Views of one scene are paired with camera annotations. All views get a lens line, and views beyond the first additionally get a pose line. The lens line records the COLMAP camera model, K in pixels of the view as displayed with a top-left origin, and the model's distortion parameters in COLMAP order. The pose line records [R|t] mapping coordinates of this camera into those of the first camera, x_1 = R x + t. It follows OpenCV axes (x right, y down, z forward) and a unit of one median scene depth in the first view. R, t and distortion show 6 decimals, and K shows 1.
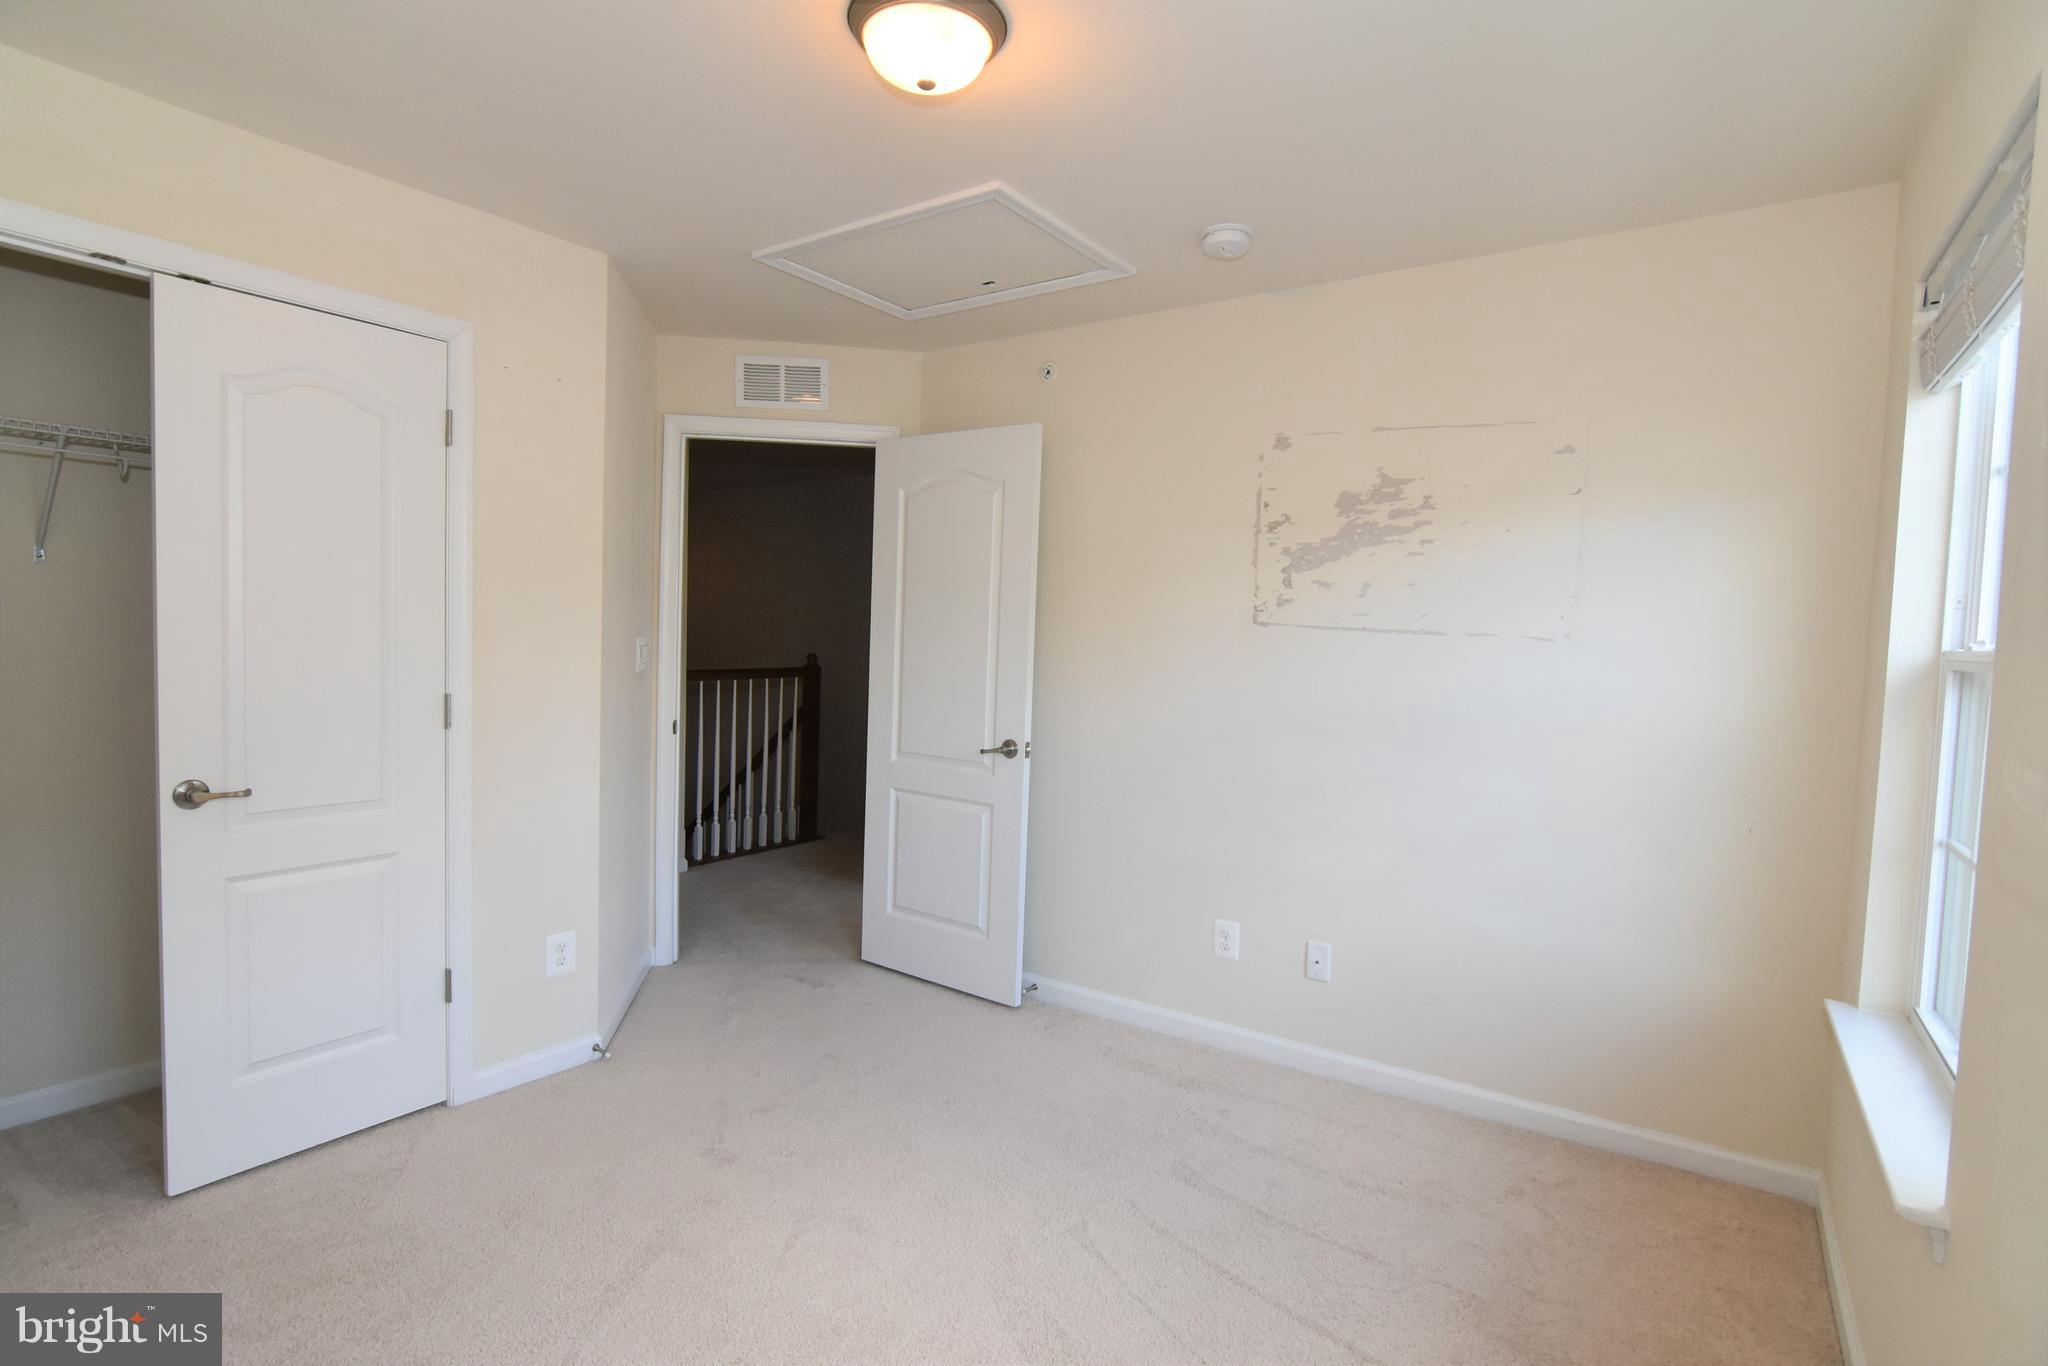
lens RADIAL K [[1000.3, 0, 1026.6], [0, 1000.3, 686.3], [0, 0, 1]] dist [-0.033447, 0.011215]
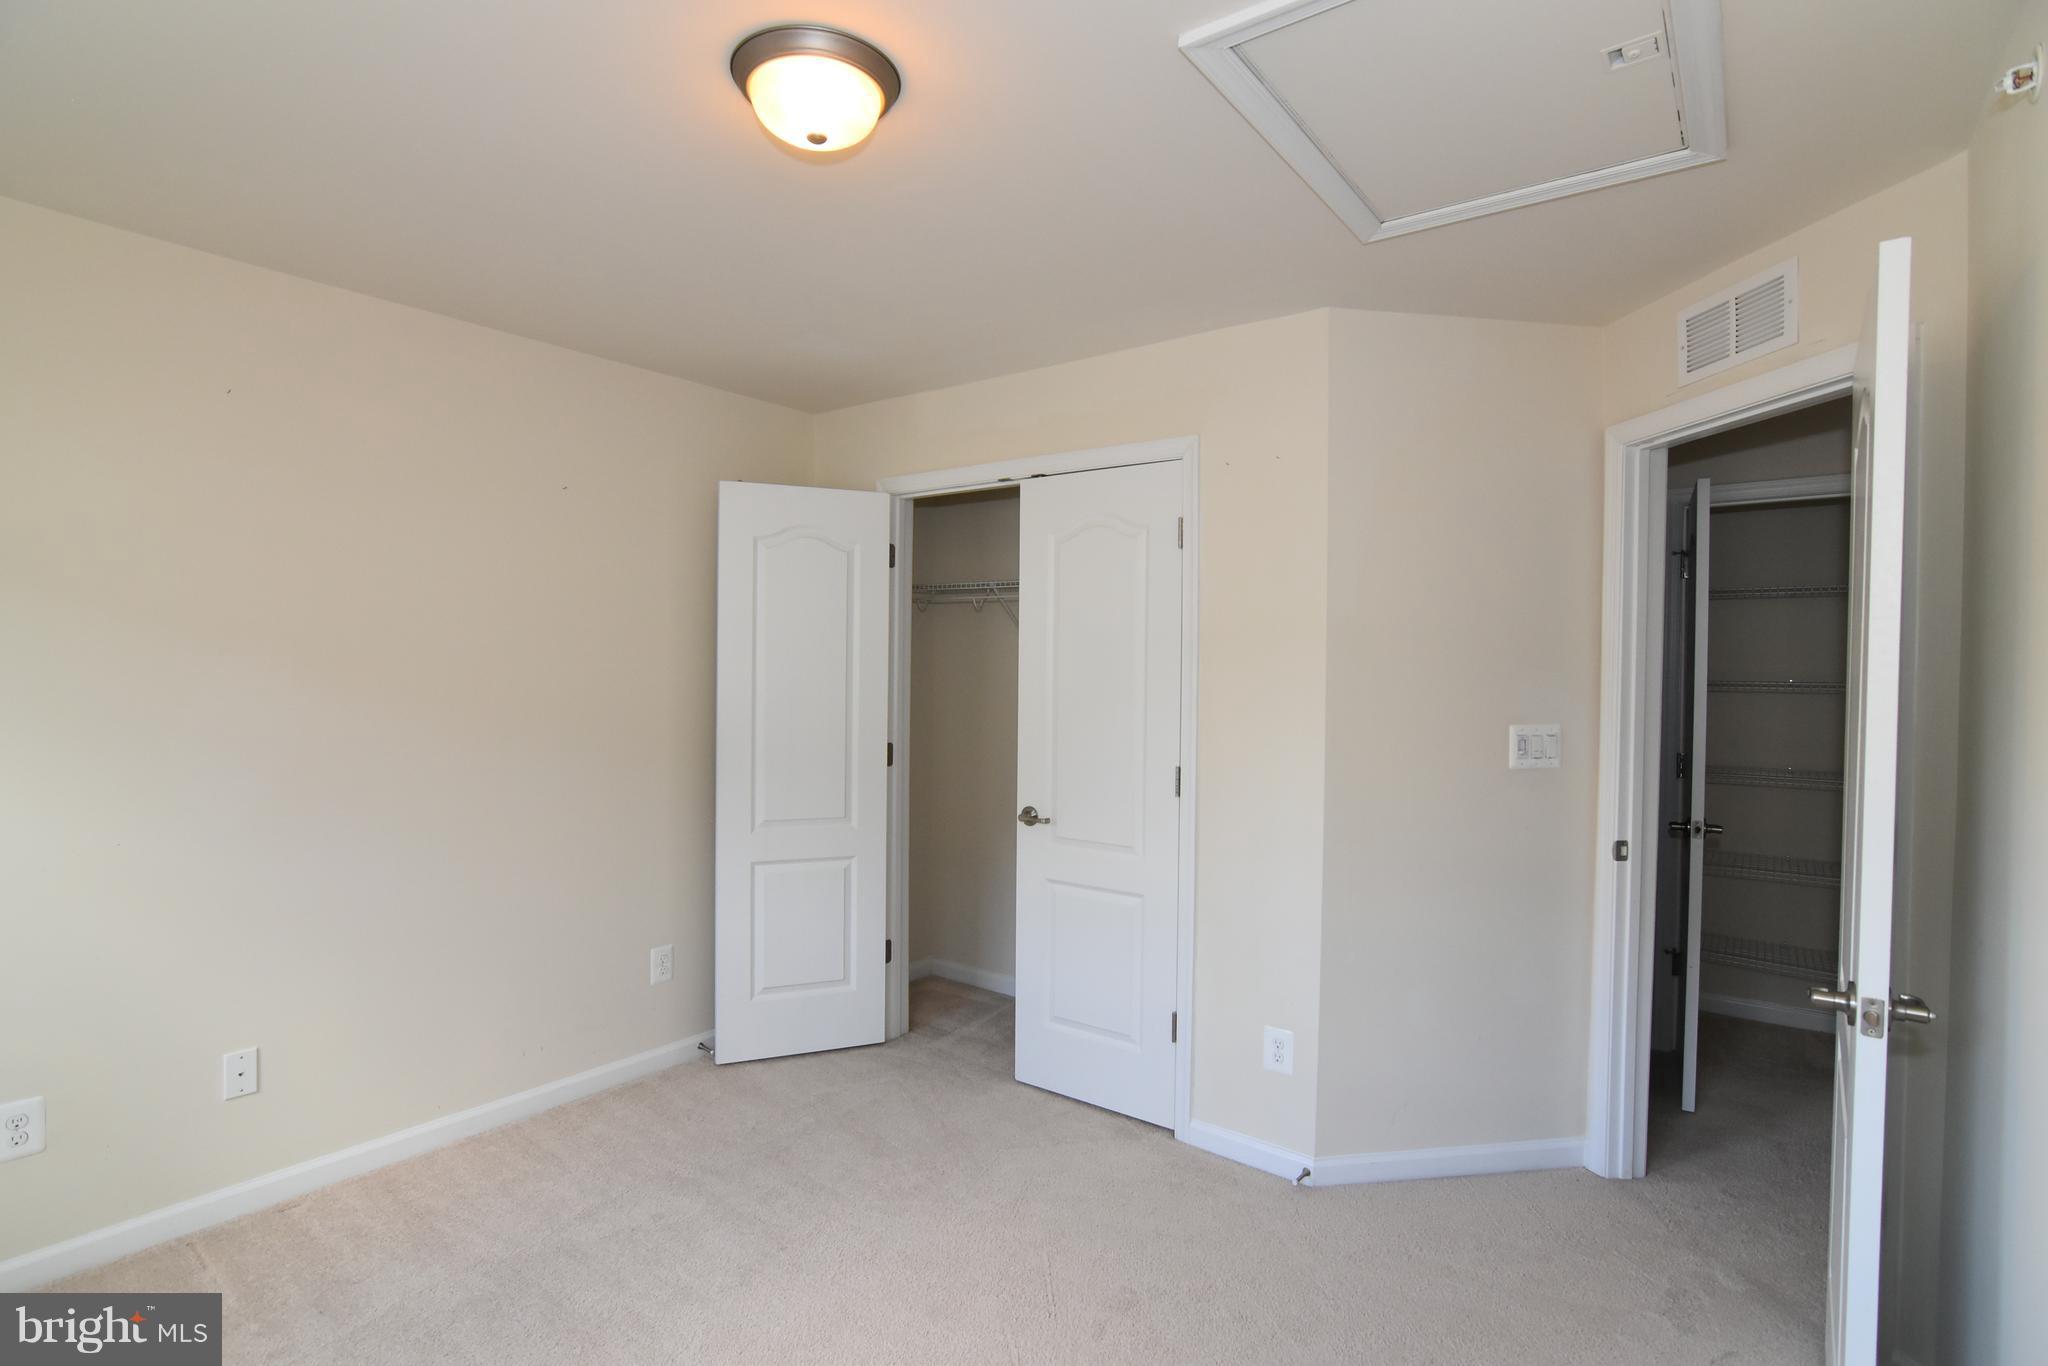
lens RADIAL K [[1000.3, 0, 1030.1], [0, 1000.3, 677.9], [0, 0, 1]] dist [-0.033447, 0.011215]
pose [[-0.035441, -0.022502, -0.999118, 0.535049], [-0.069715, 0.997367, -0.019990, -0.054683], [0.996937, 0.068945, -0.036917, 0.824118]]
